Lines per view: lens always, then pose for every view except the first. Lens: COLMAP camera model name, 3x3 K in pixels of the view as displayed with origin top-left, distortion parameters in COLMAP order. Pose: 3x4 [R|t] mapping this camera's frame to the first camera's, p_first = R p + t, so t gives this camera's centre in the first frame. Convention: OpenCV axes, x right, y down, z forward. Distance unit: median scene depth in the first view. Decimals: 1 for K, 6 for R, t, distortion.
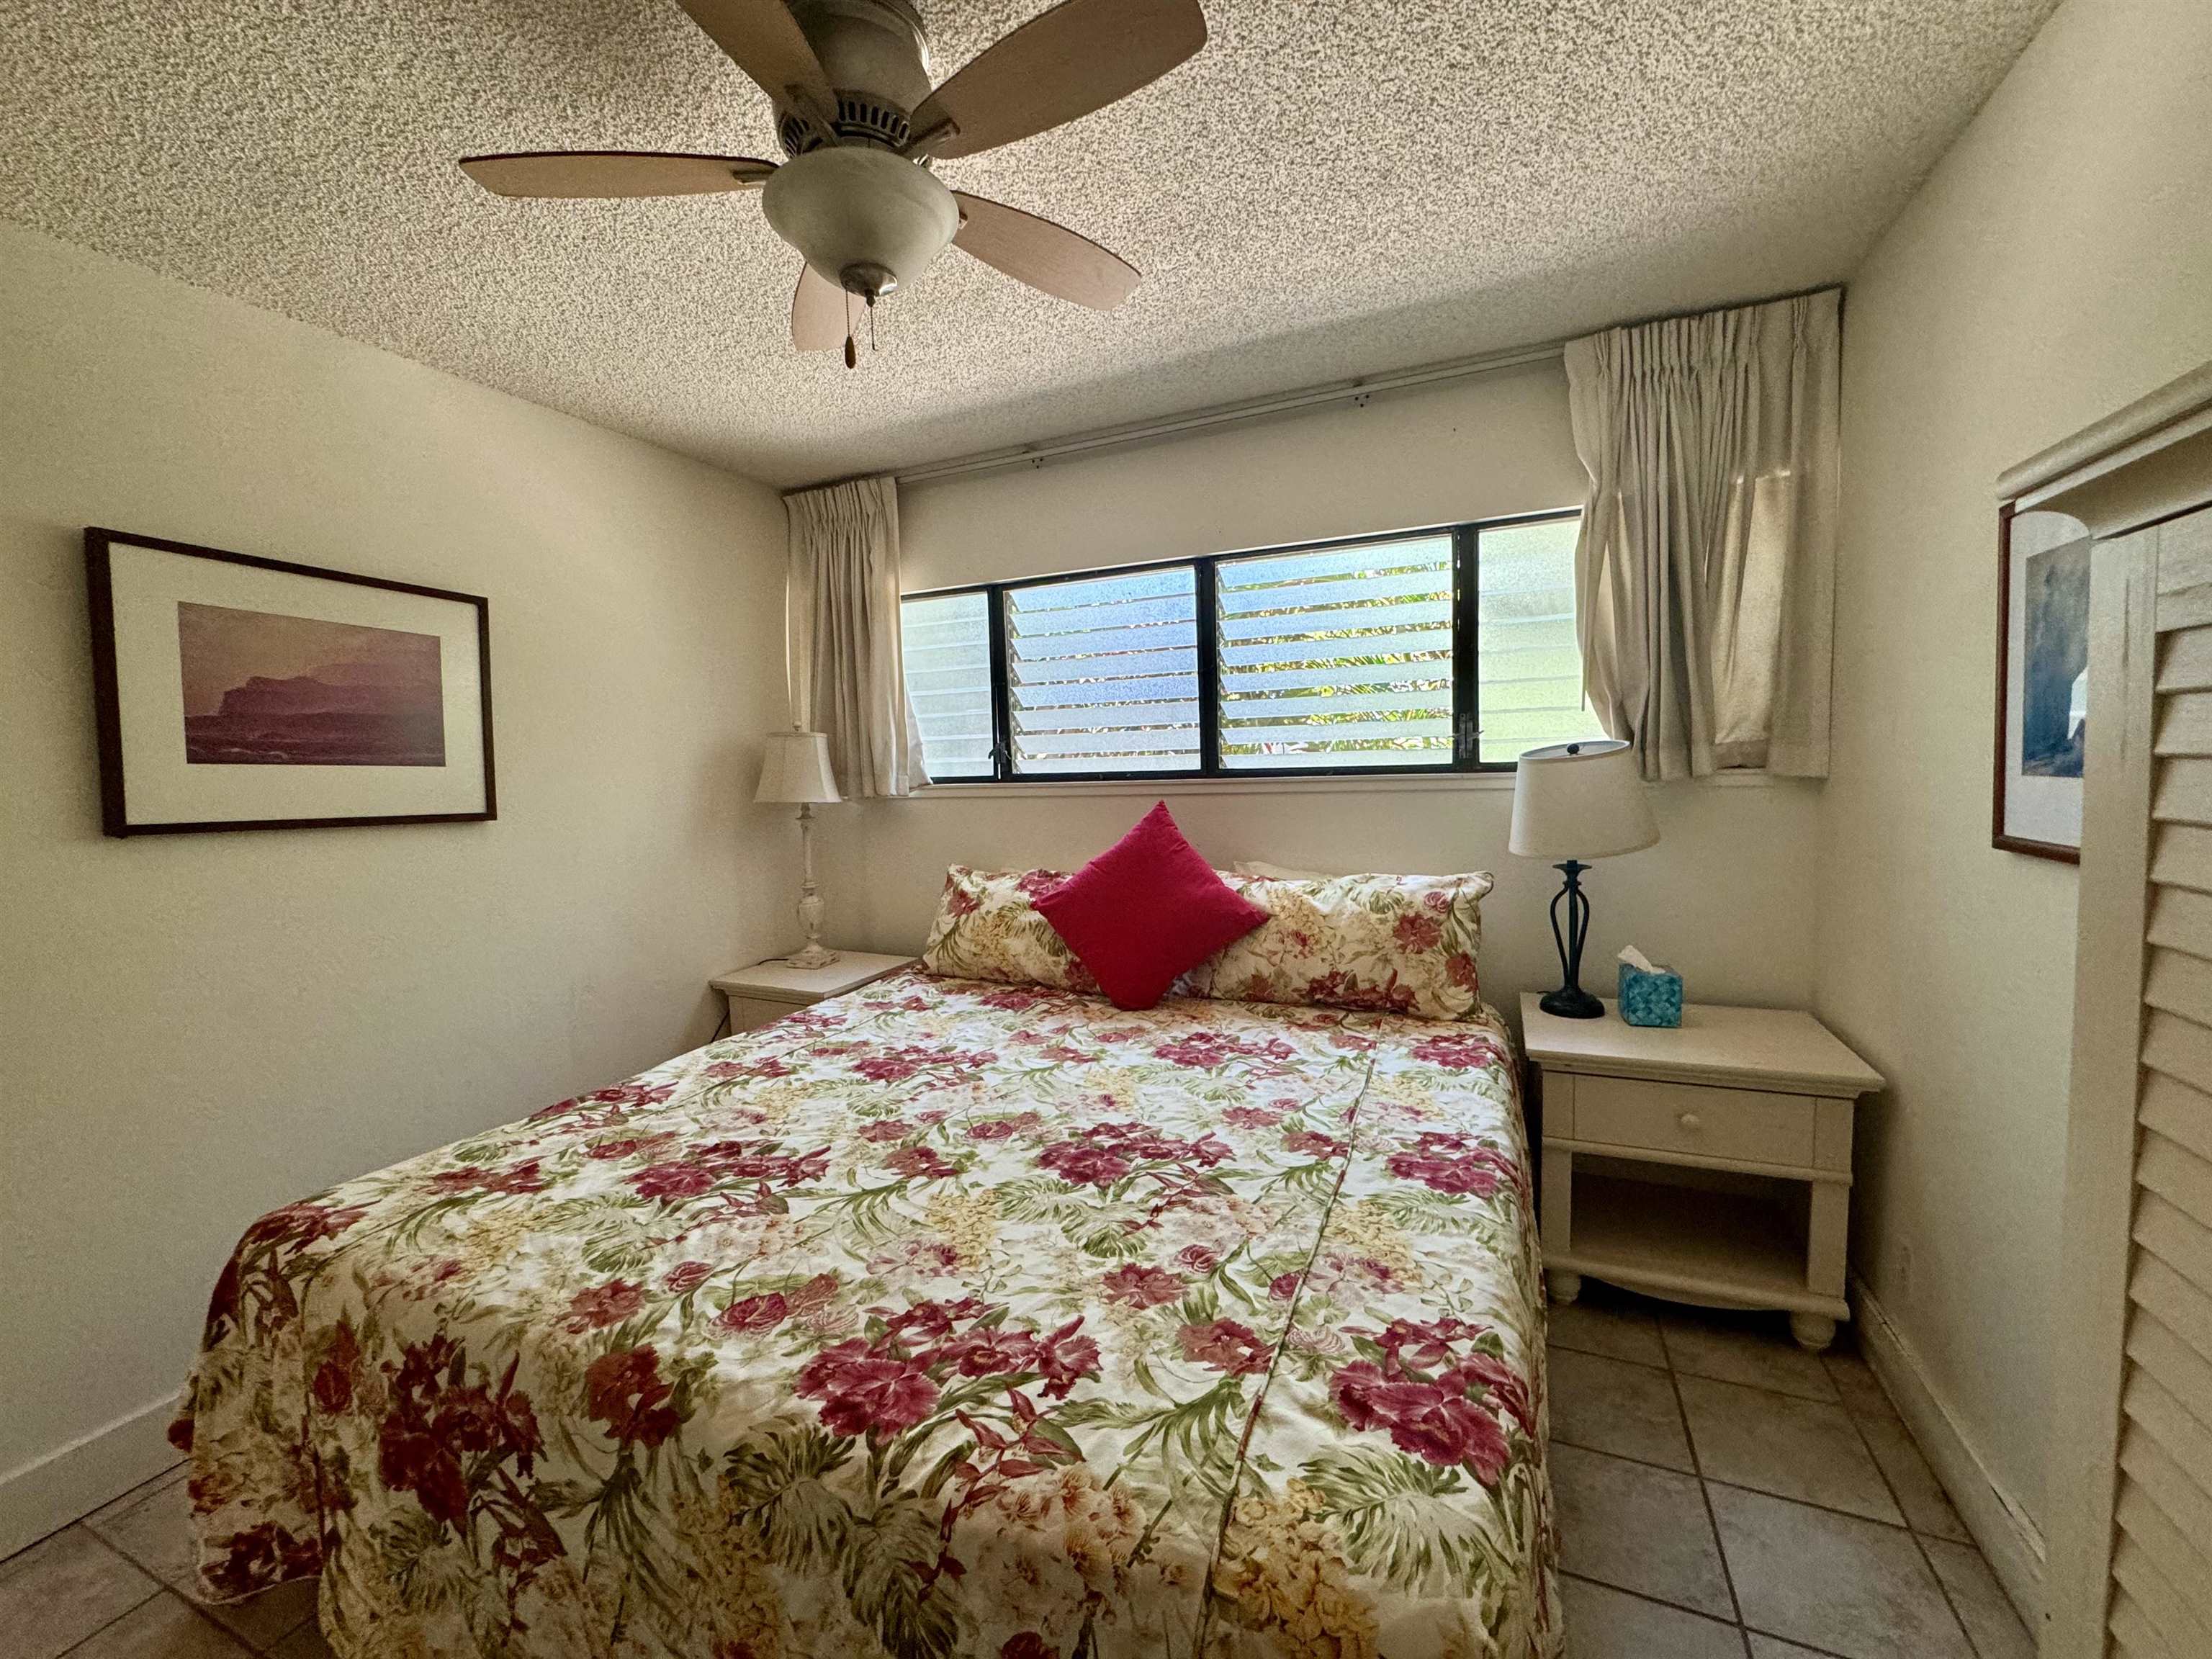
lens RADIAL K [[882.7, 0, 1105.4], [0, 882.7, 825.6], [0, 0, 1]] dist [-0.003430, 0.000213]
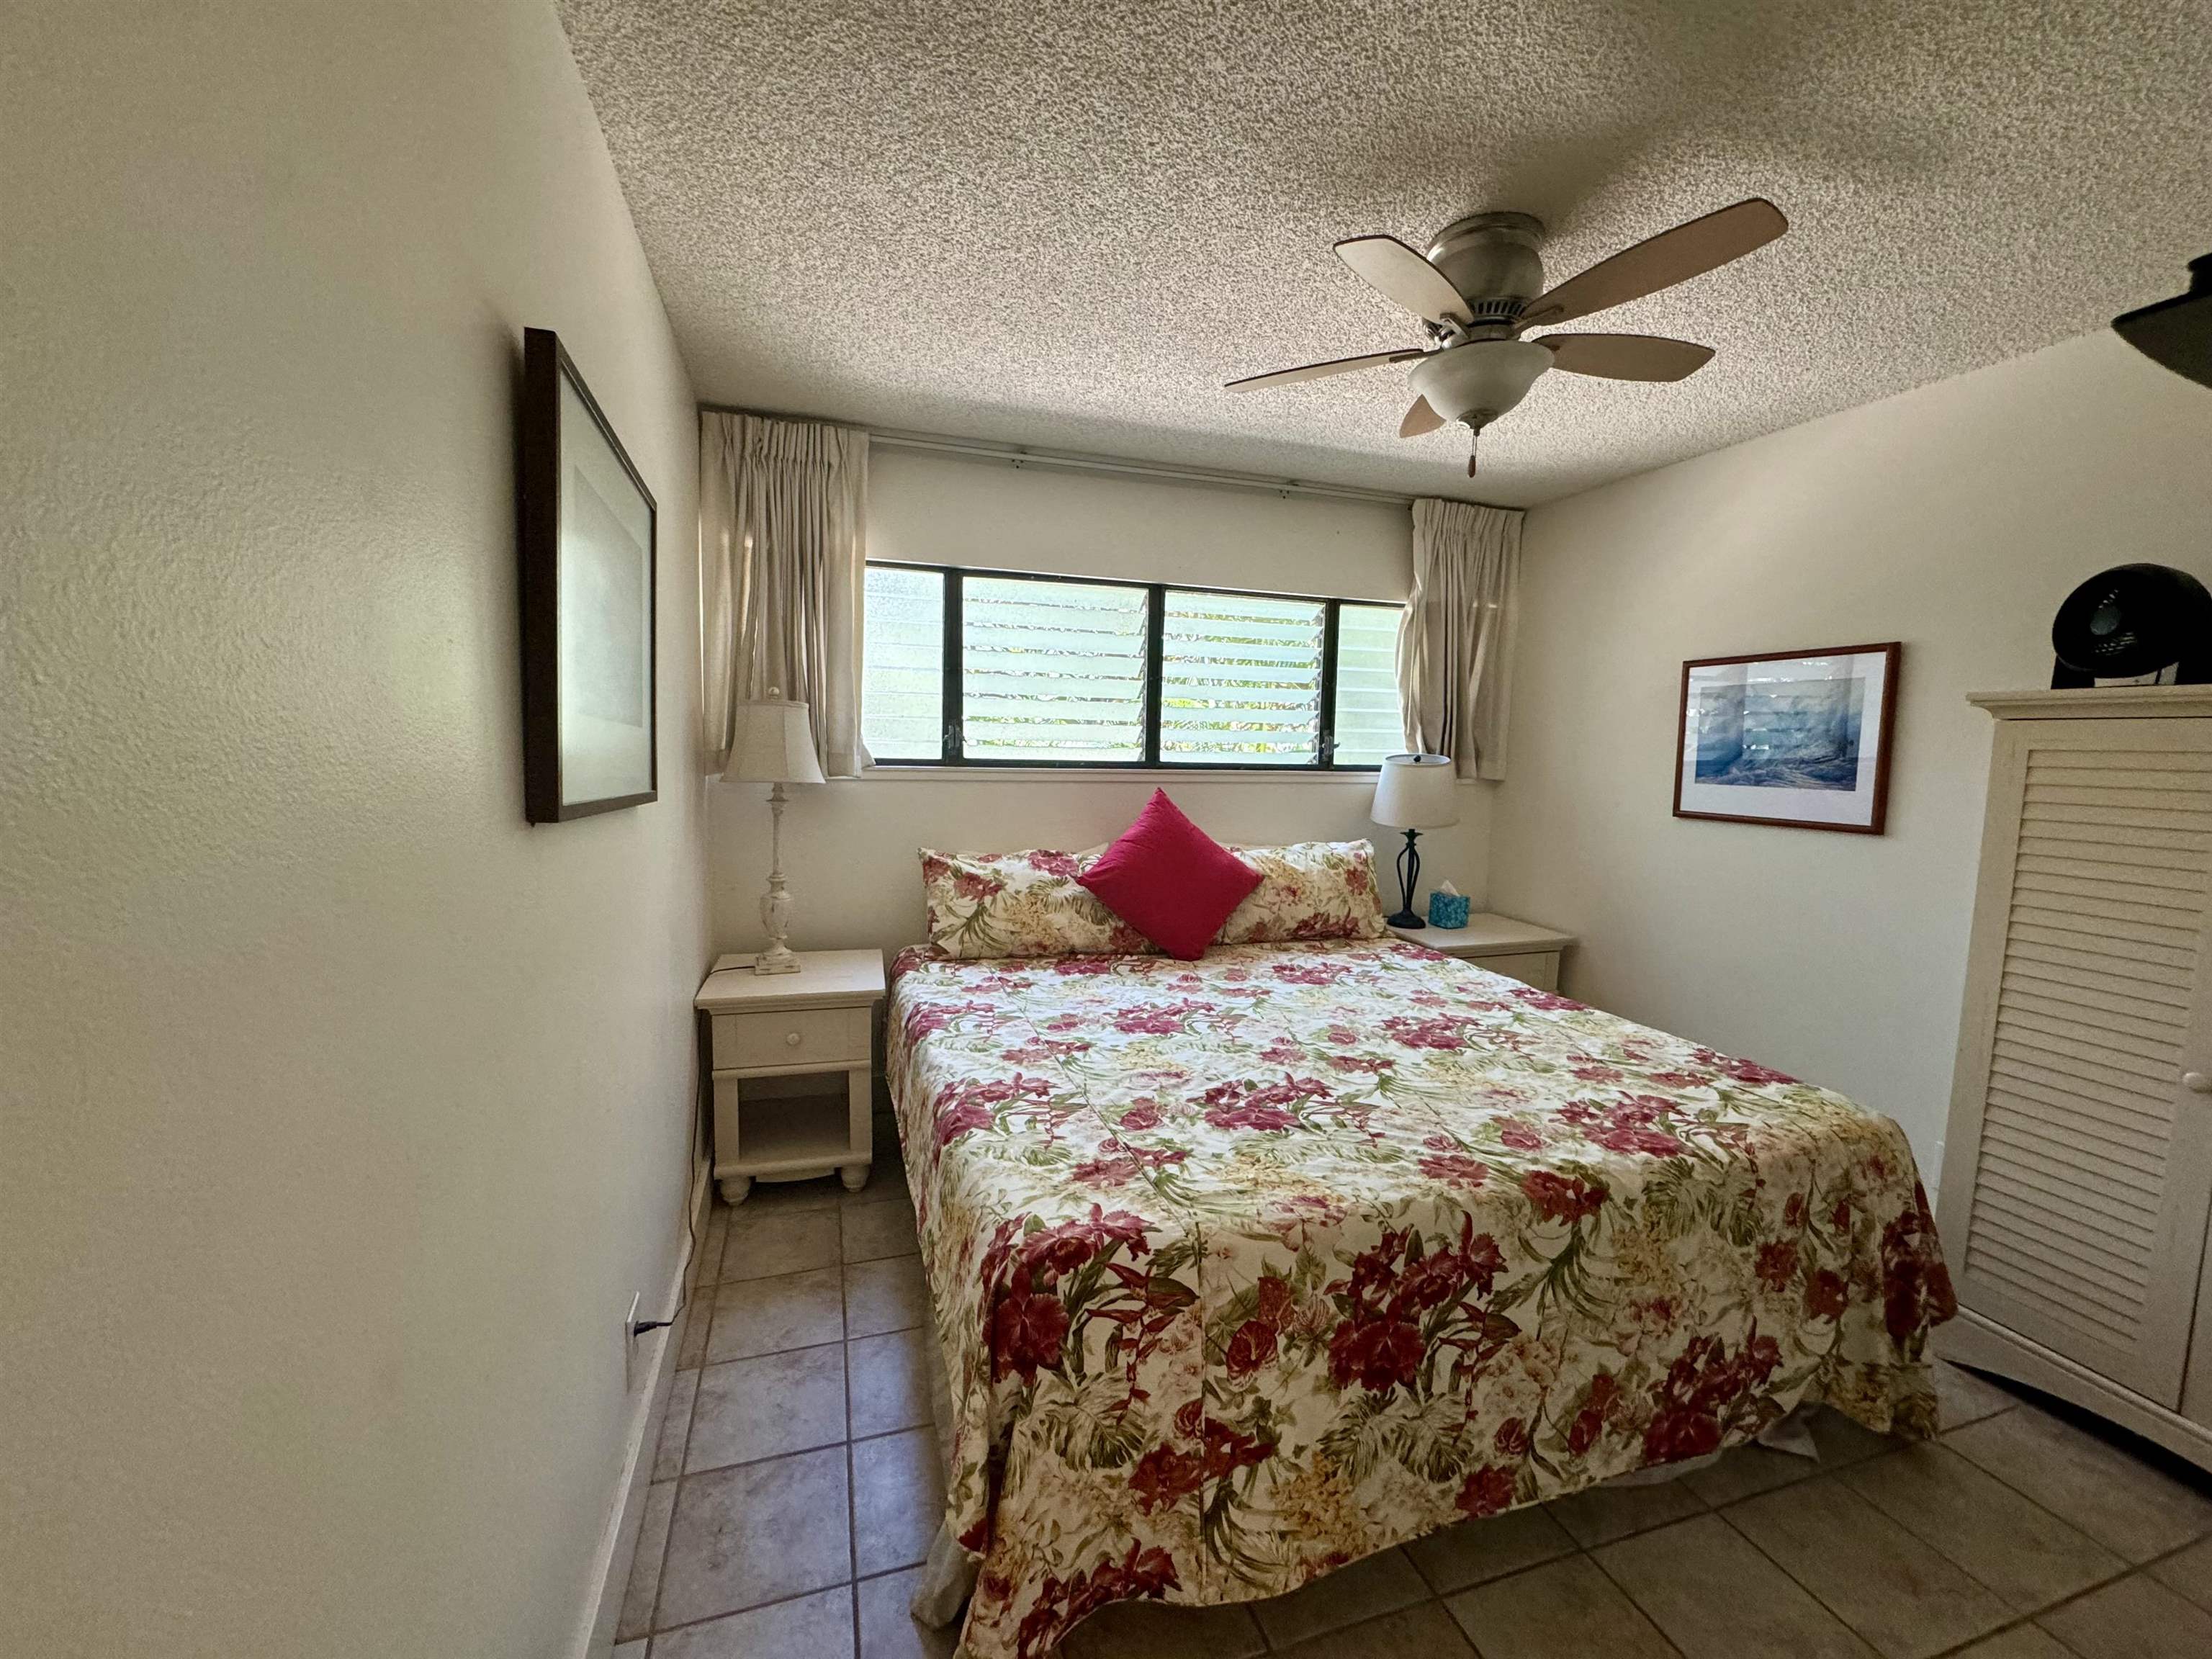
lens RADIAL K [[882.7, 0, 1108.5], [0, 882.7, 824.5], [0, 0, 1]] dist [-0.003430, 0.000213]
pose [[0.745499, -0.013098, 0.666378, -1.003490], [0.004034, 0.999877, 0.015141, 0.004579], [-0.666494, -0.008600, 0.745461, 0.203761]]
